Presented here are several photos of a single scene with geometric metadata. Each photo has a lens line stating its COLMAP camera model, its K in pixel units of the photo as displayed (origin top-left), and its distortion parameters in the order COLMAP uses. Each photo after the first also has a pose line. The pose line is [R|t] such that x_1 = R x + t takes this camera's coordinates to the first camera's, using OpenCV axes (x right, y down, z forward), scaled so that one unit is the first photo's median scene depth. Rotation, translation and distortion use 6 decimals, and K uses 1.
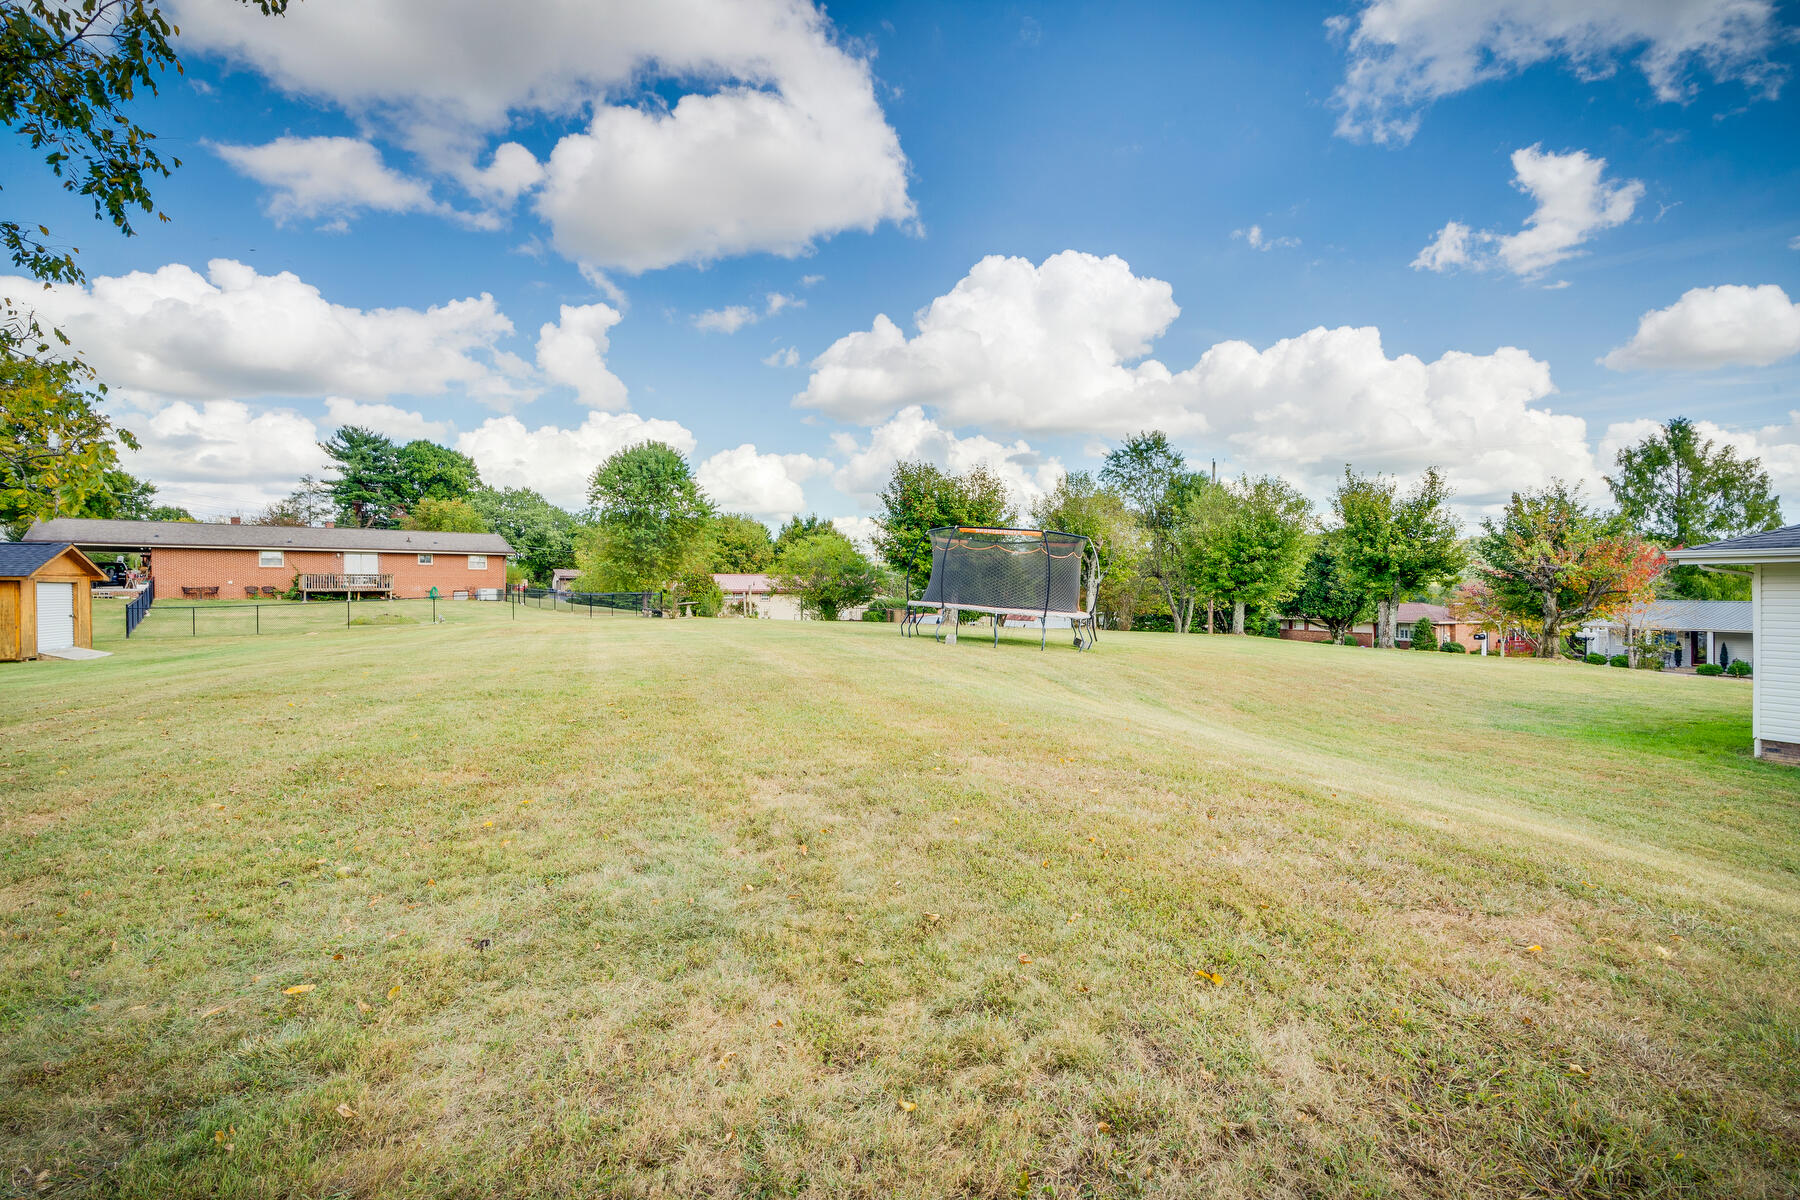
lens RADIAL K [[825.7, 0, 900.3], [0, 825.7, 589.4], [0, 0, 1]] dist [-0.001903, -0.000447]
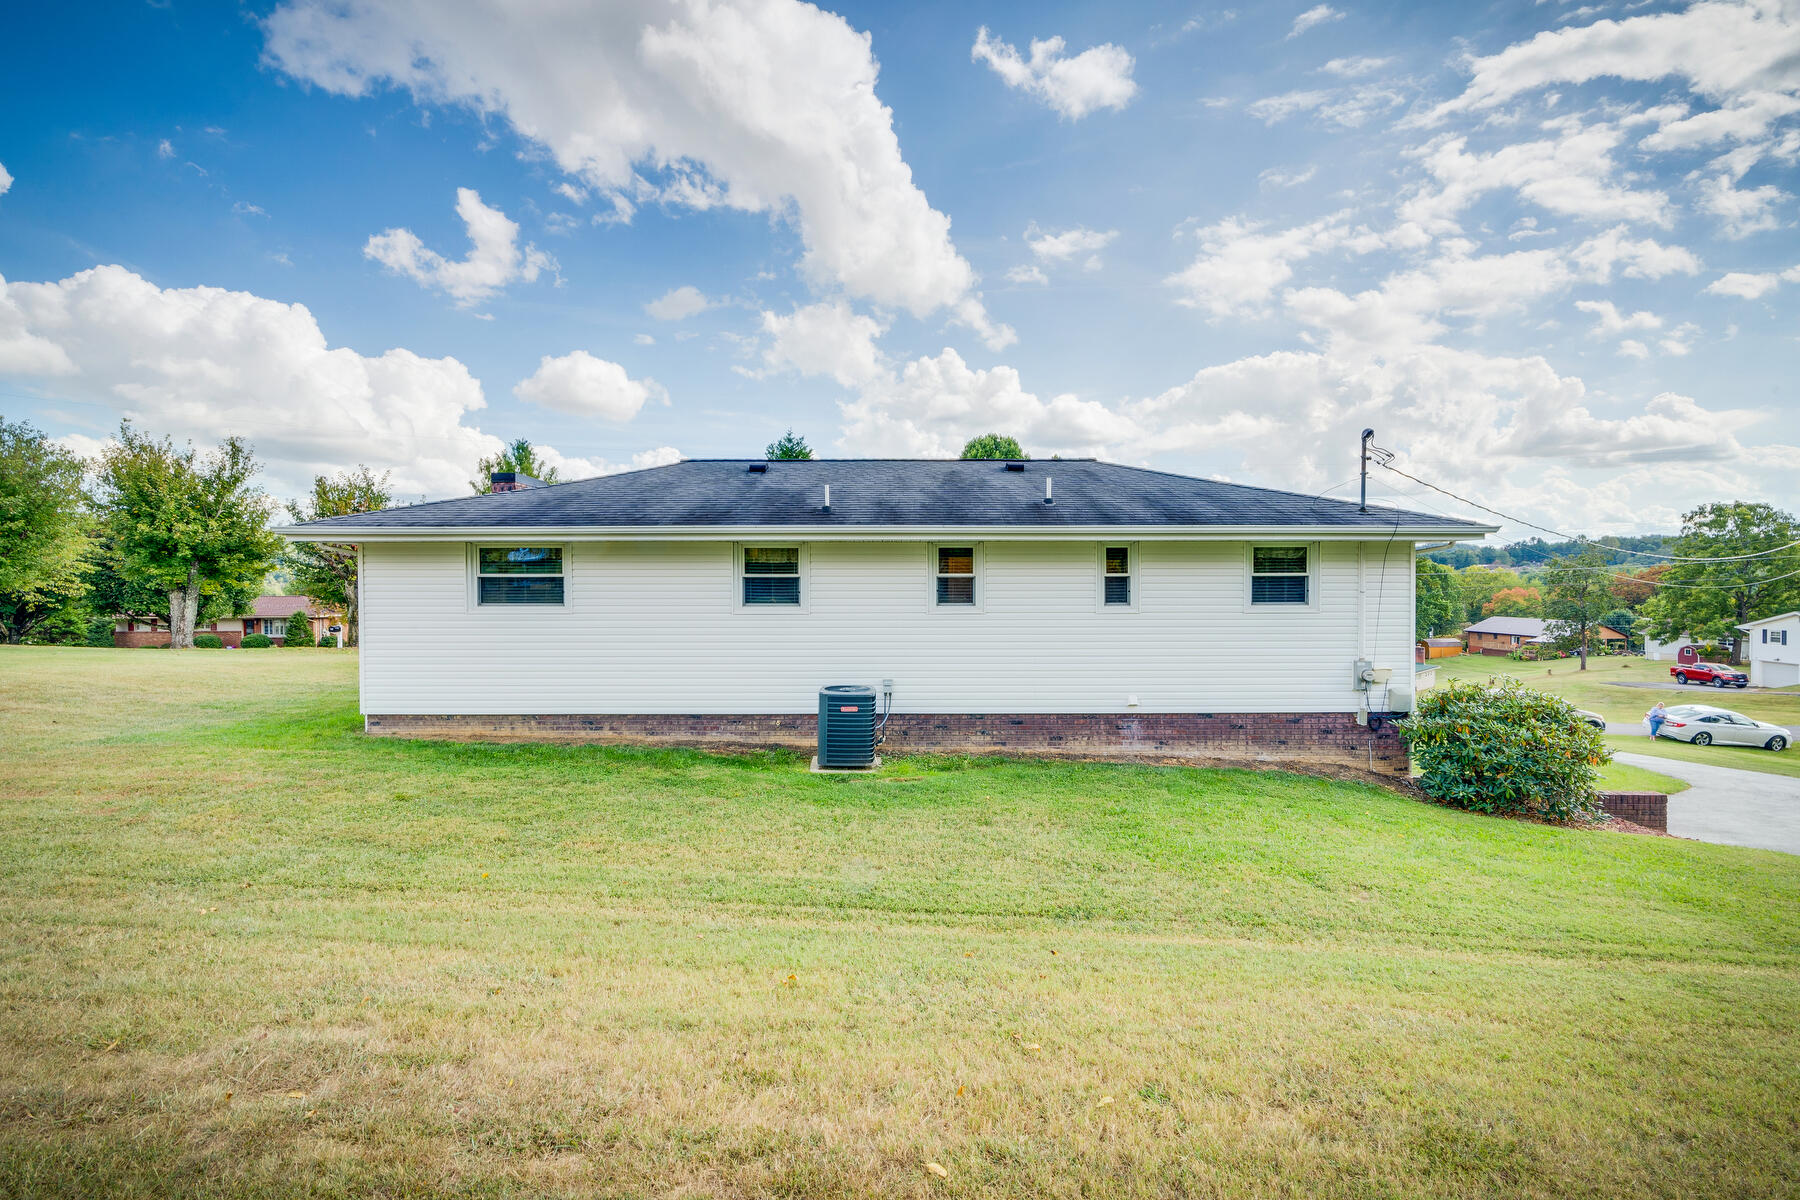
lens RADIAL K [[825.7, 0, 900.3], [0, 825.7, 589.4], [0, 0, 1]] dist [-0.001903, -0.000447]
pose [[0.421267, -0.003490, 0.906930, 0.136948], [-0.001229, 0.999989, 0.004419, 0.007431], [-0.906936, -0.002977, 0.421259, -0.011135]]
